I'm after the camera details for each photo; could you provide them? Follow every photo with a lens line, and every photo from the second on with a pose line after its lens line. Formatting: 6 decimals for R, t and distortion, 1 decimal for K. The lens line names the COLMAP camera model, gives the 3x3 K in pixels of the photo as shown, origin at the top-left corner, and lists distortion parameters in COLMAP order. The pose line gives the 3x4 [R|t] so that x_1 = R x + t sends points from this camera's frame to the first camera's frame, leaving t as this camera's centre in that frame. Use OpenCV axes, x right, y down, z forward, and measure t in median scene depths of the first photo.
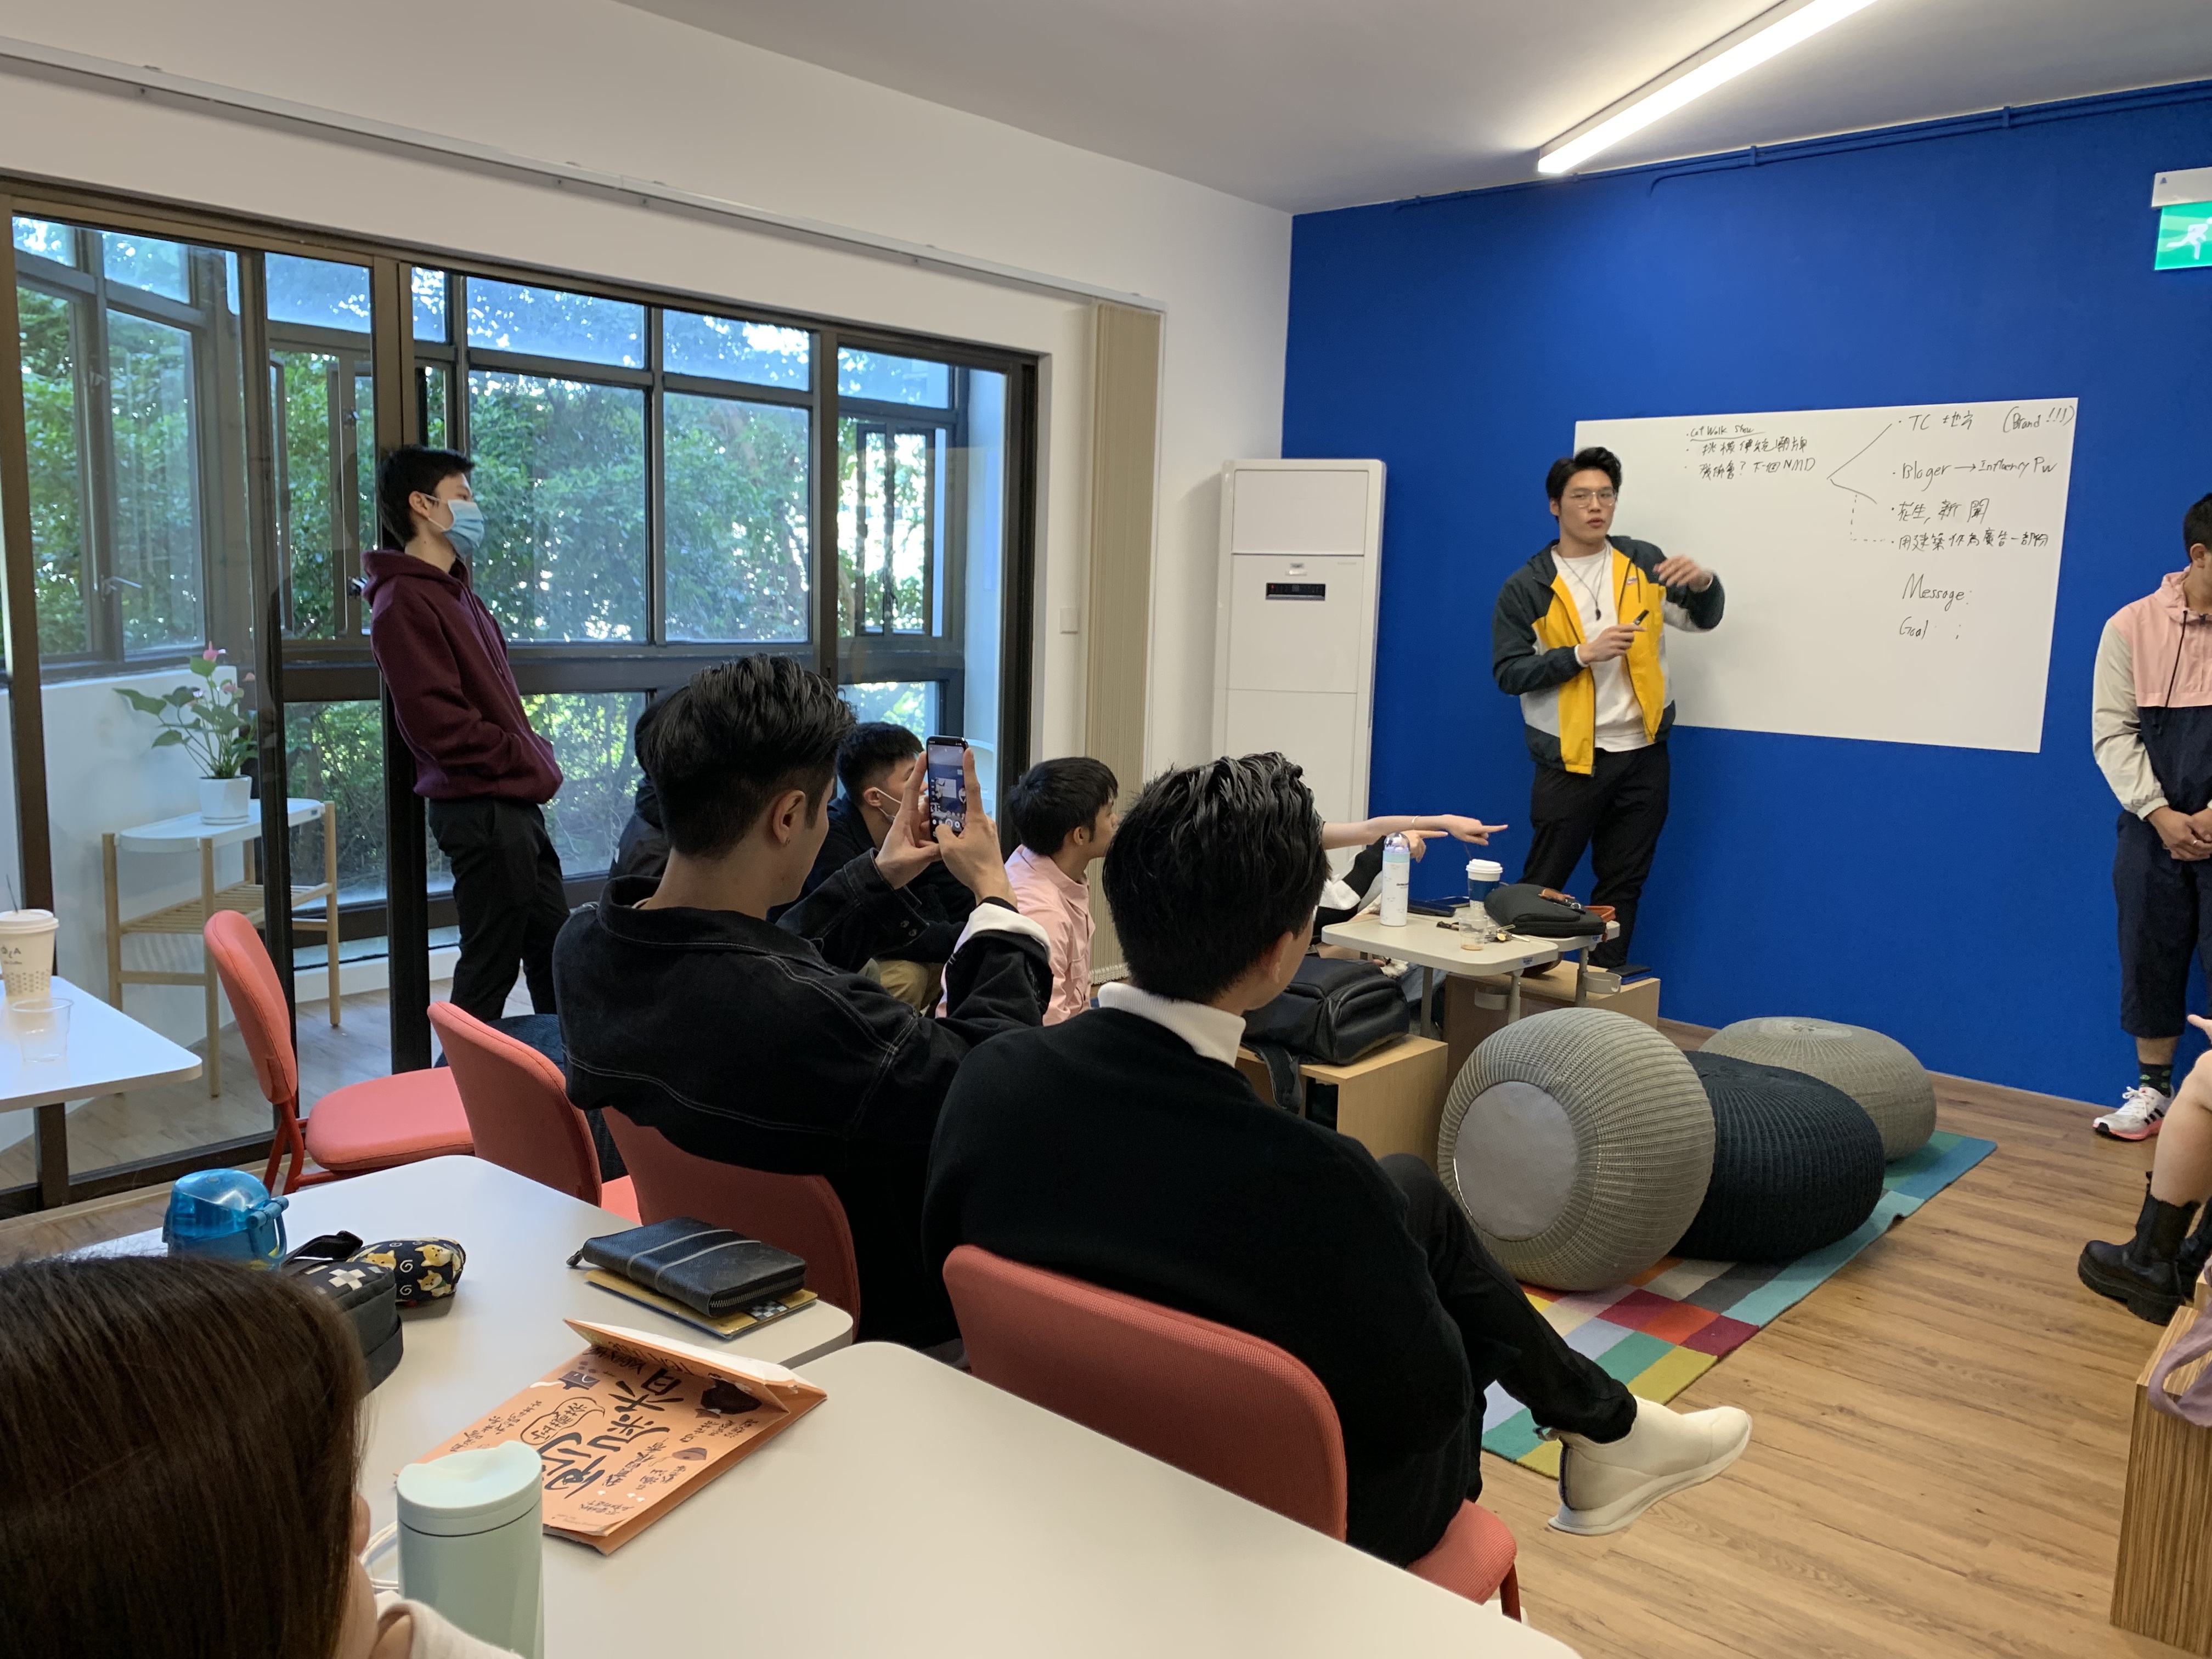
lens RADIAL K [[1705.6, 0, 1085.5], [0, 1705.6, 818.7], [0, 0, 1]] dist [0.027317, -0.020430]
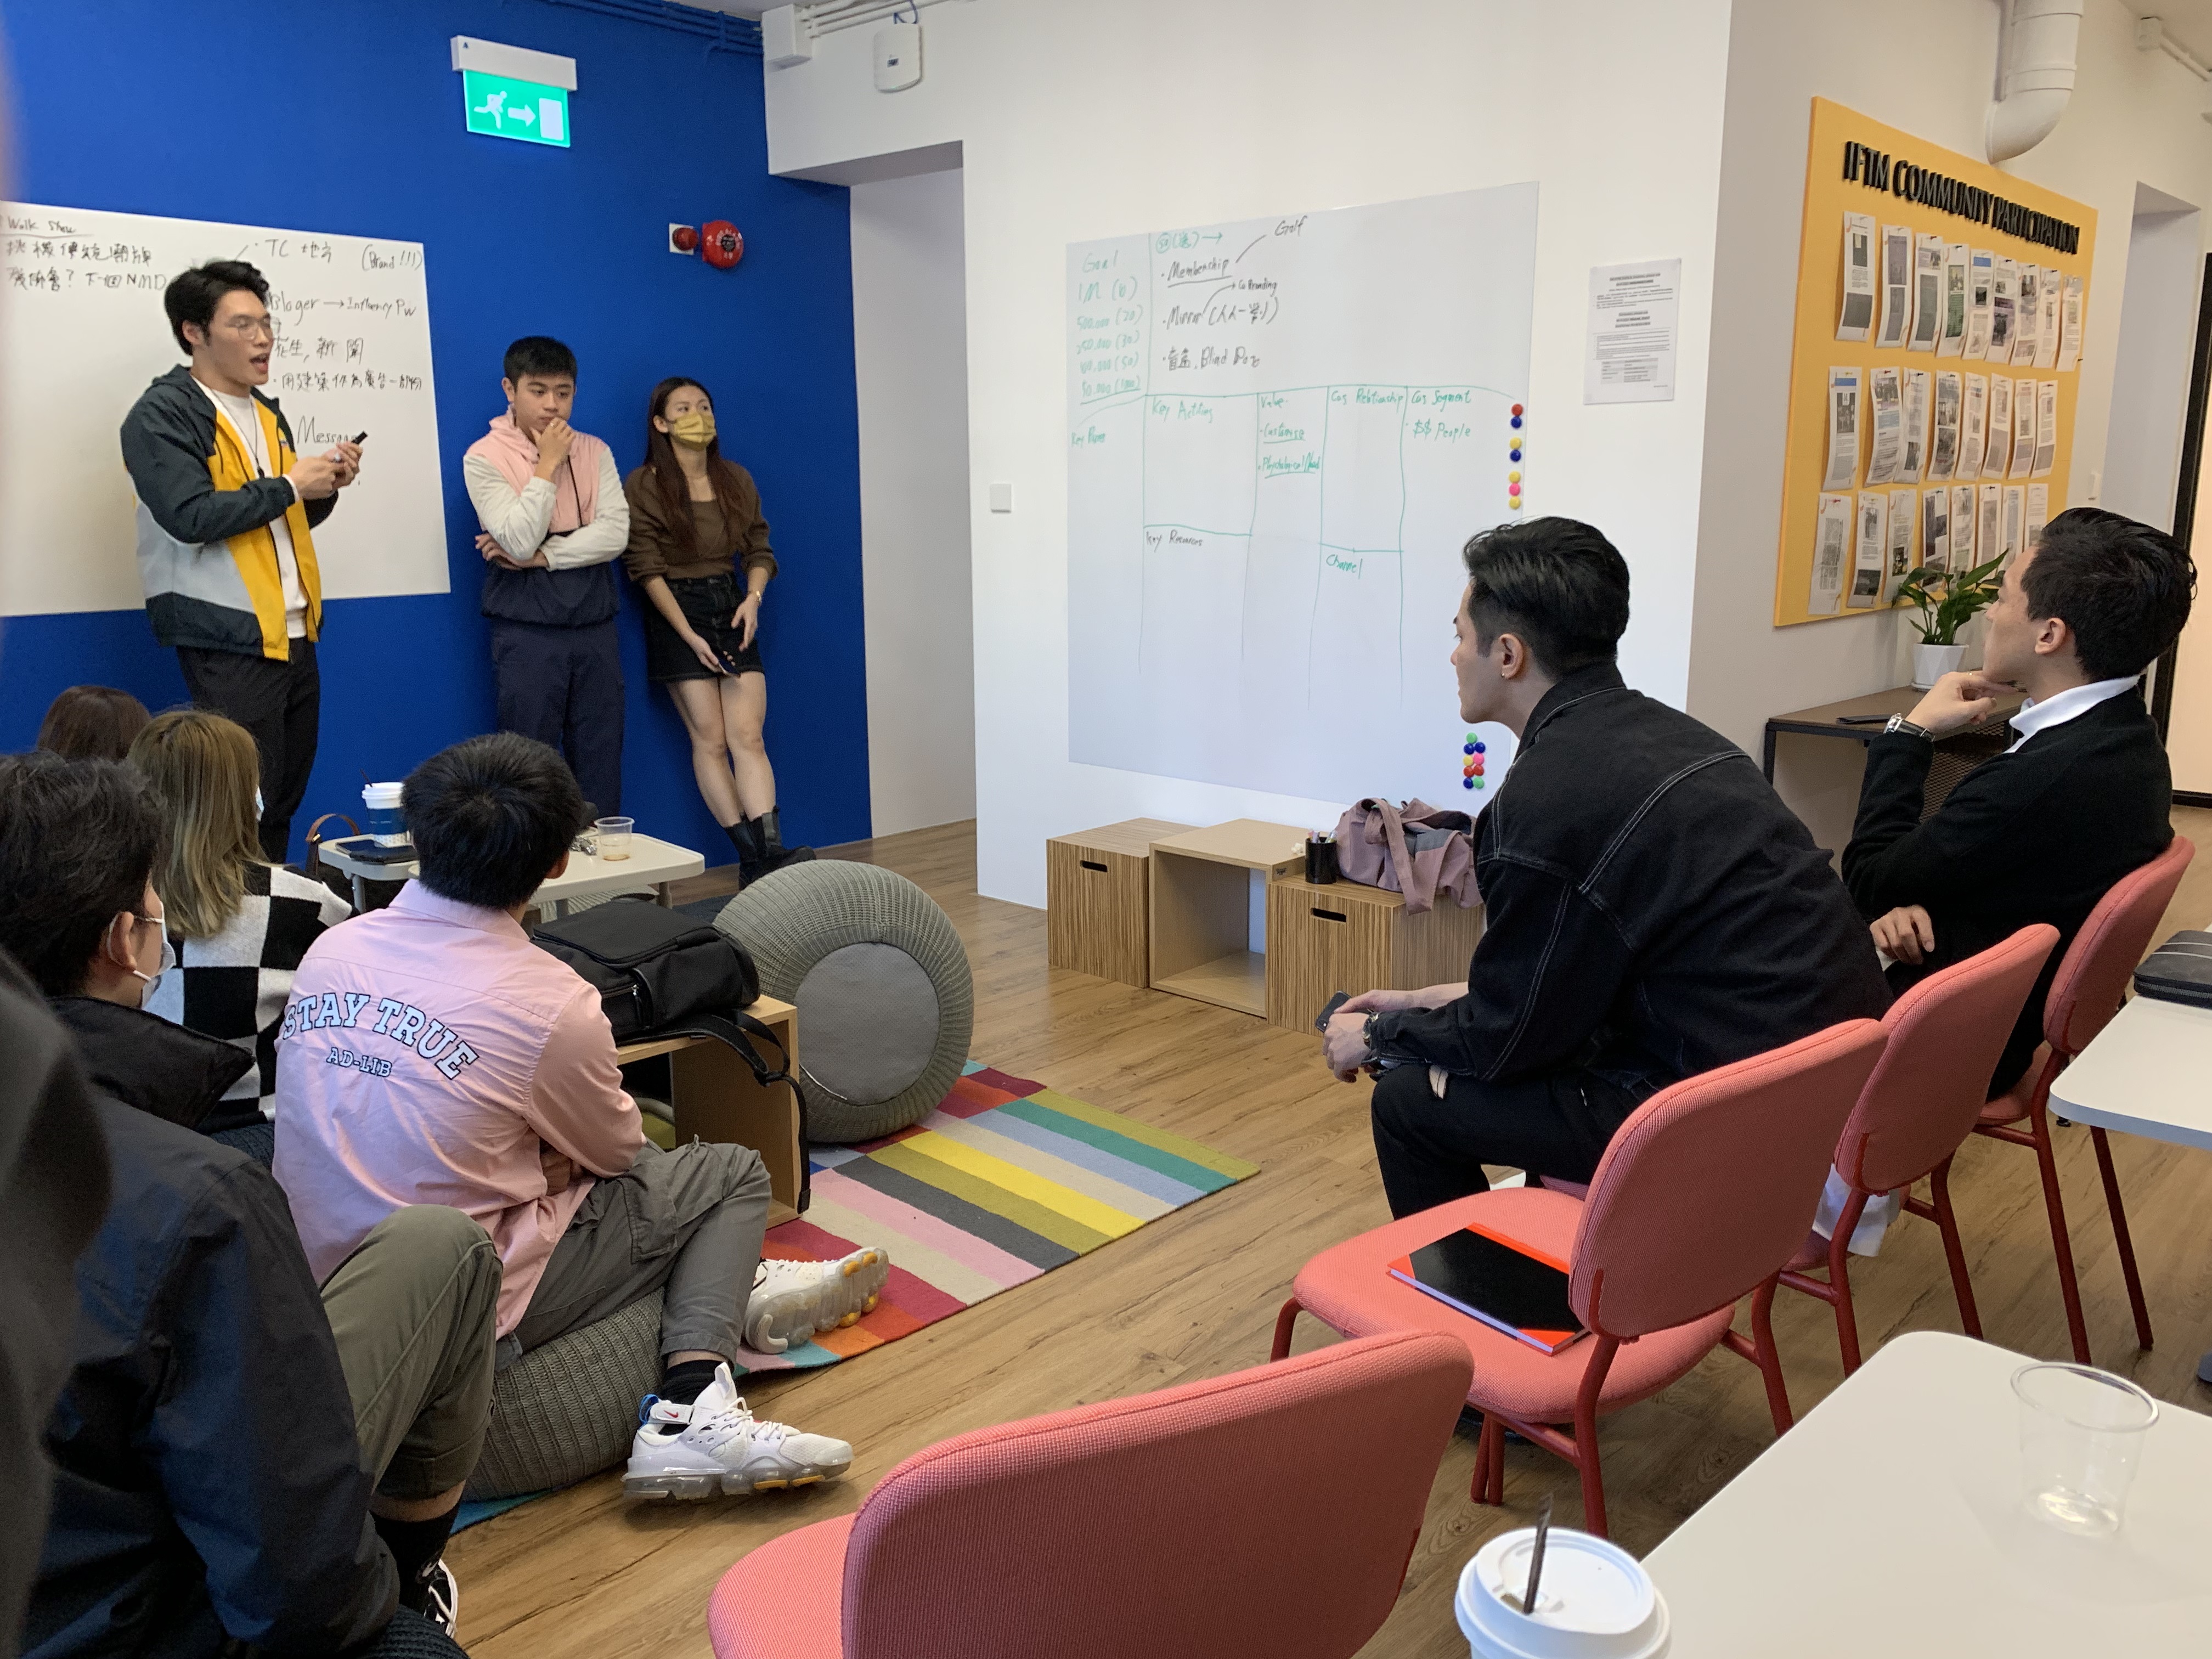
lens RADIAL K [[1705.6, 0, 1093.5], [0, 1705.6, 810.9], [0, 0, 1]] dist [0.027317, -0.020430]
pose [[0.022722, -0.216708, 0.975972, -0.413795], [0.144989, 0.966617, 0.211255, -0.063088], [-0.989172, 0.136705, 0.053384, 0.499096]]
